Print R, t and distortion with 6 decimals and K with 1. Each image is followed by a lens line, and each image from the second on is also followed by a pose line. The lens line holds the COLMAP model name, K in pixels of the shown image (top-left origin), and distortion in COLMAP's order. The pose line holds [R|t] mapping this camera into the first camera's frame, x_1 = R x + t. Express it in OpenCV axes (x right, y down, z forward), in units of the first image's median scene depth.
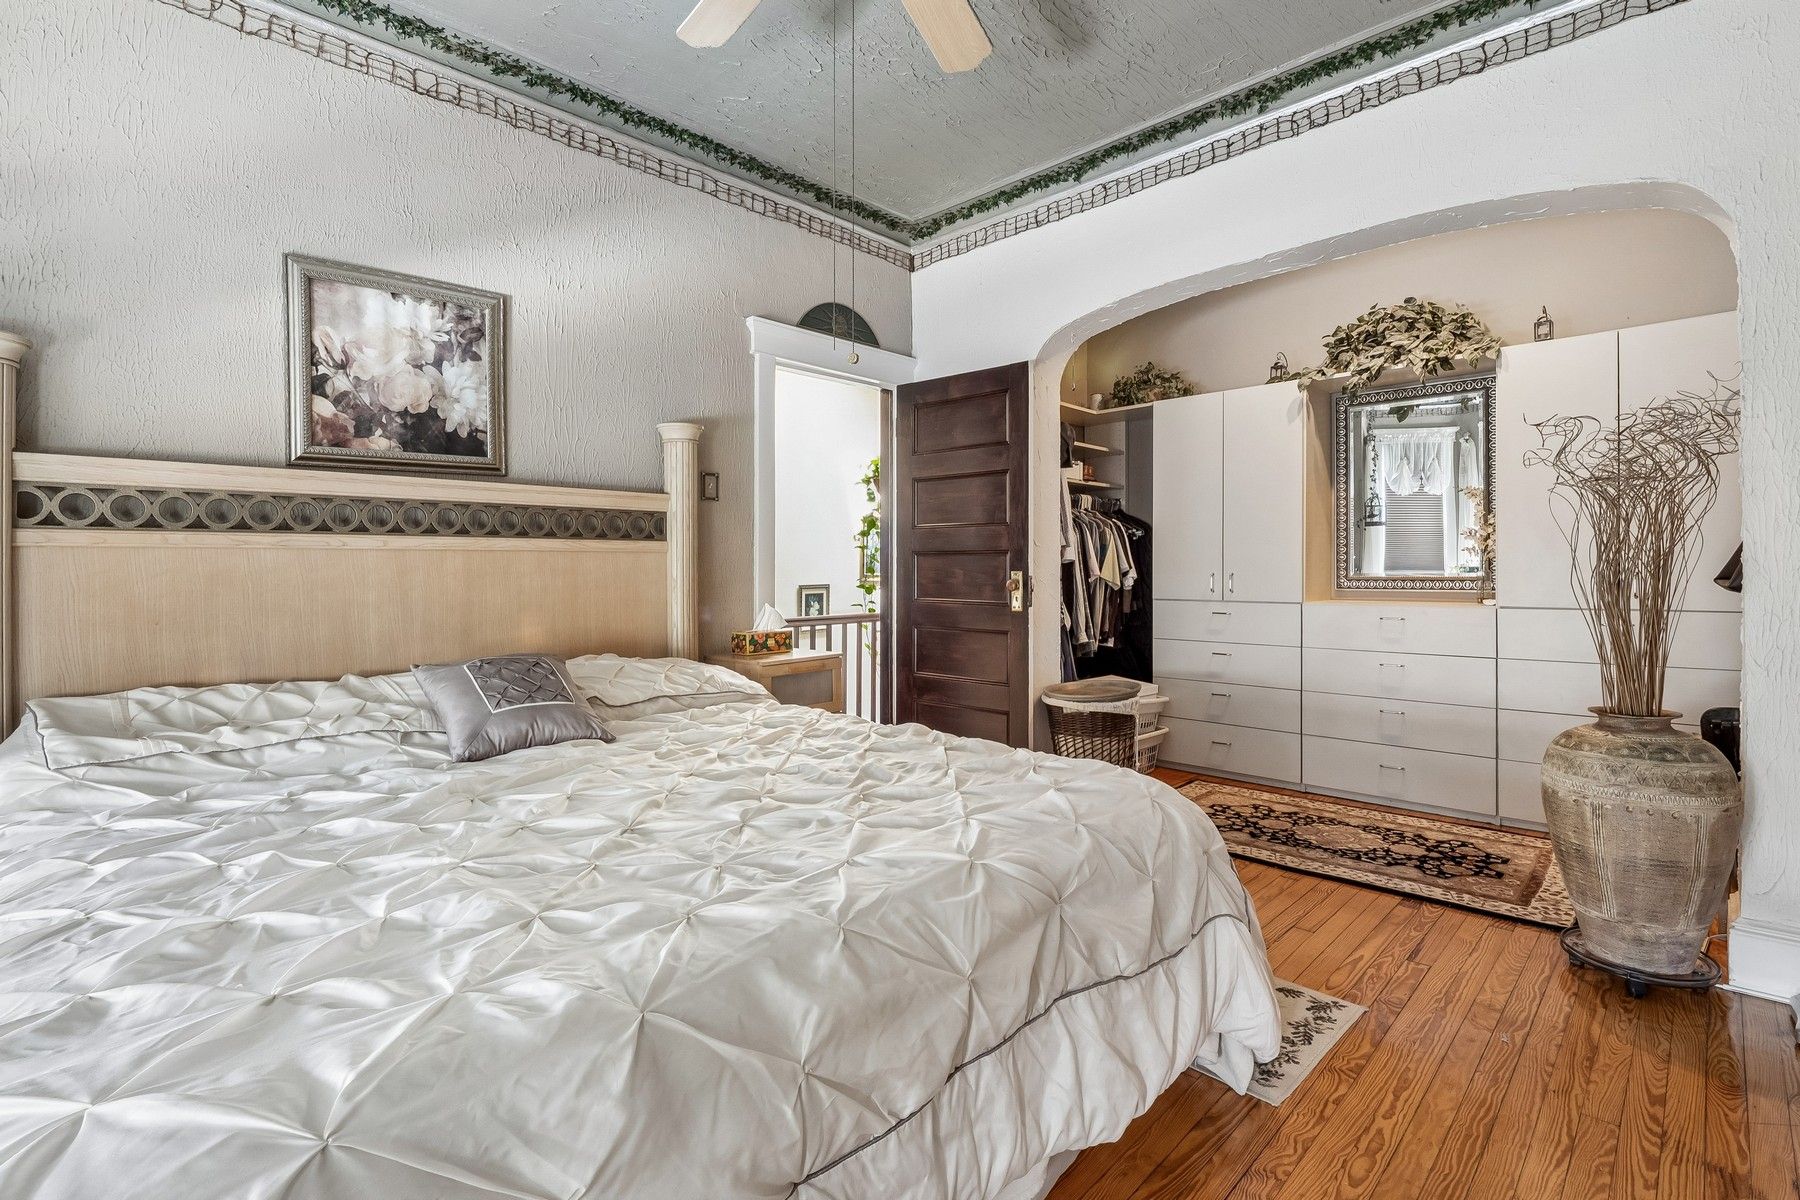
lens RADIAL K [[839.6, 0, 895.9], [0, 839.6, 565.5], [0, 0, 1]] dist [0.016033, -0.017469]
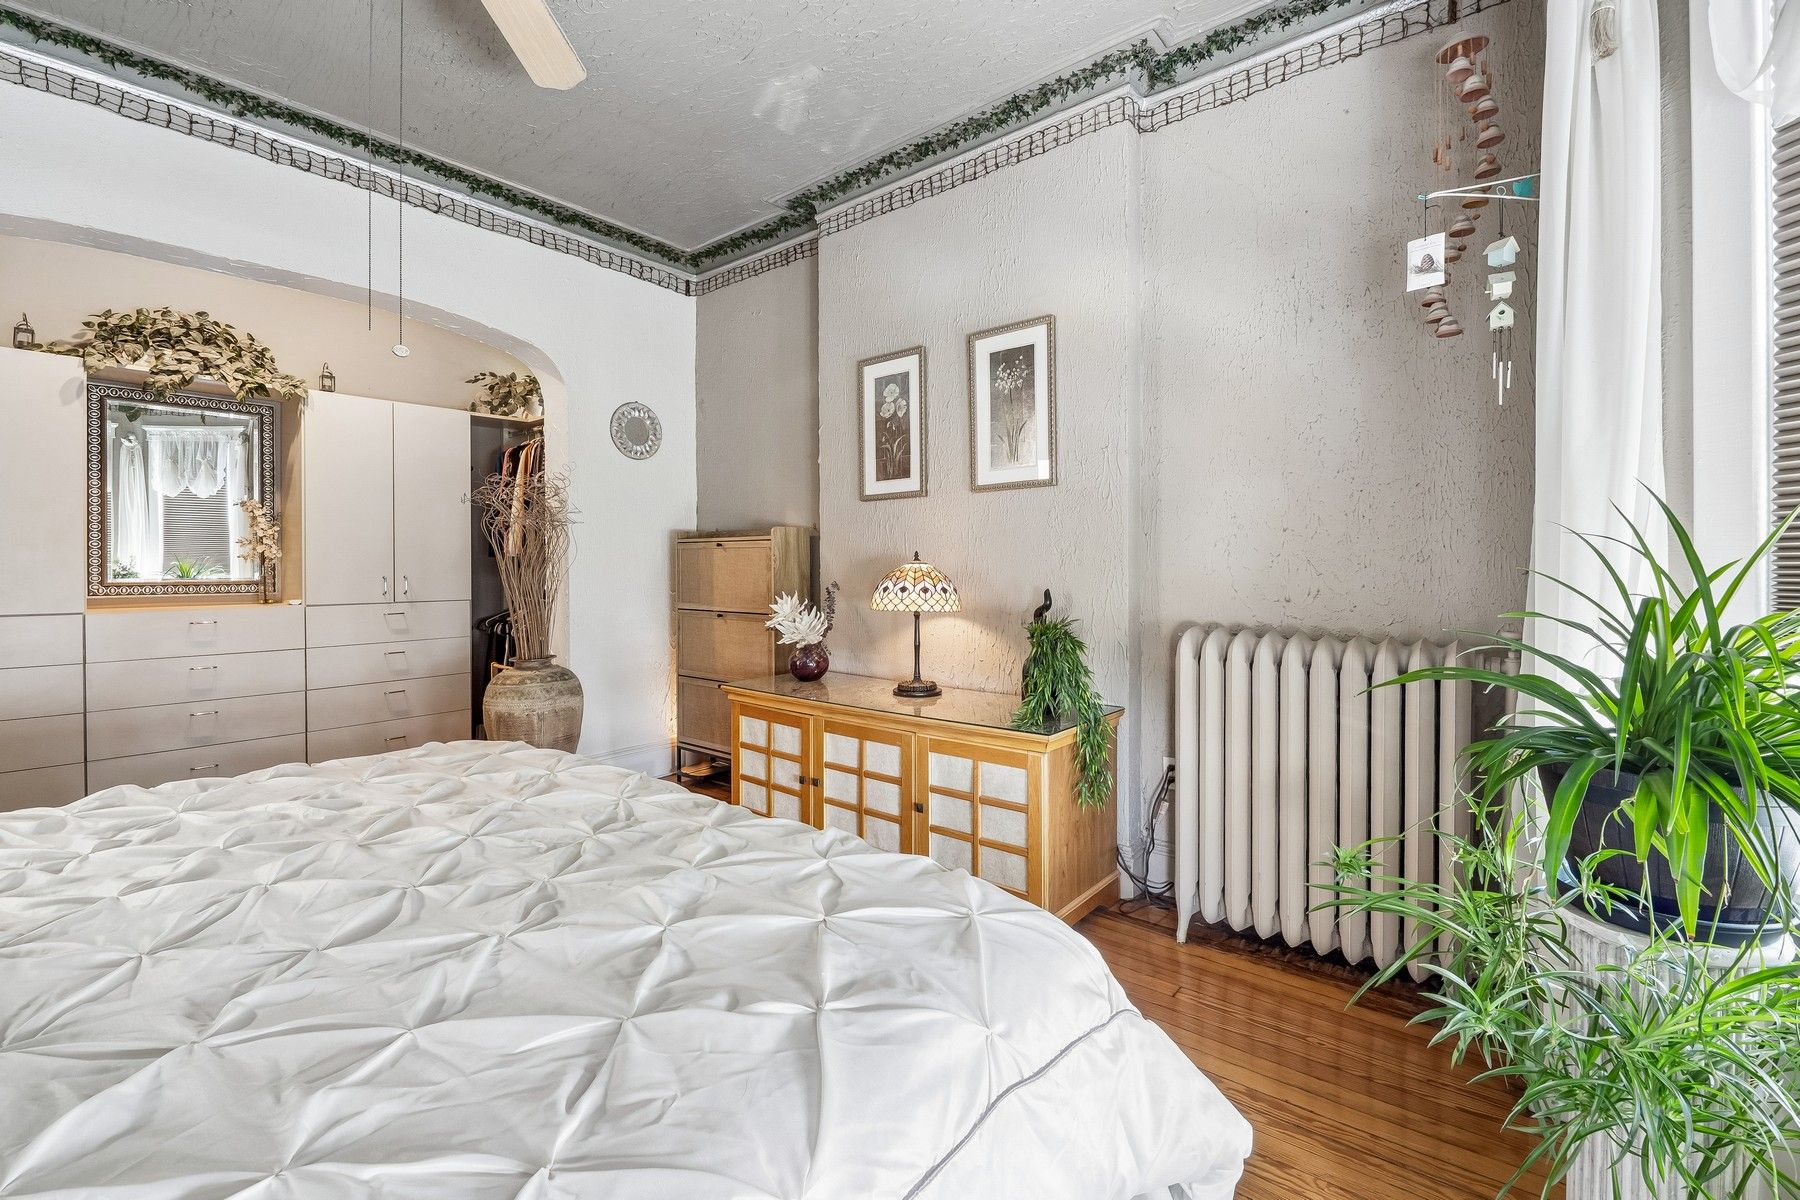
lens RADIAL K [[839.6, 0, 895.9], [0, 839.6, 565.5], [0, 0, 1]] dist [0.016033, -0.017469]
pose [[-0.104595, 0.009558, 0.994469, -0.539827], [0.000419, 0.999954, -0.009566, 0.004100], [-0.994515, -0.000584, -0.104594, 0.280621]]
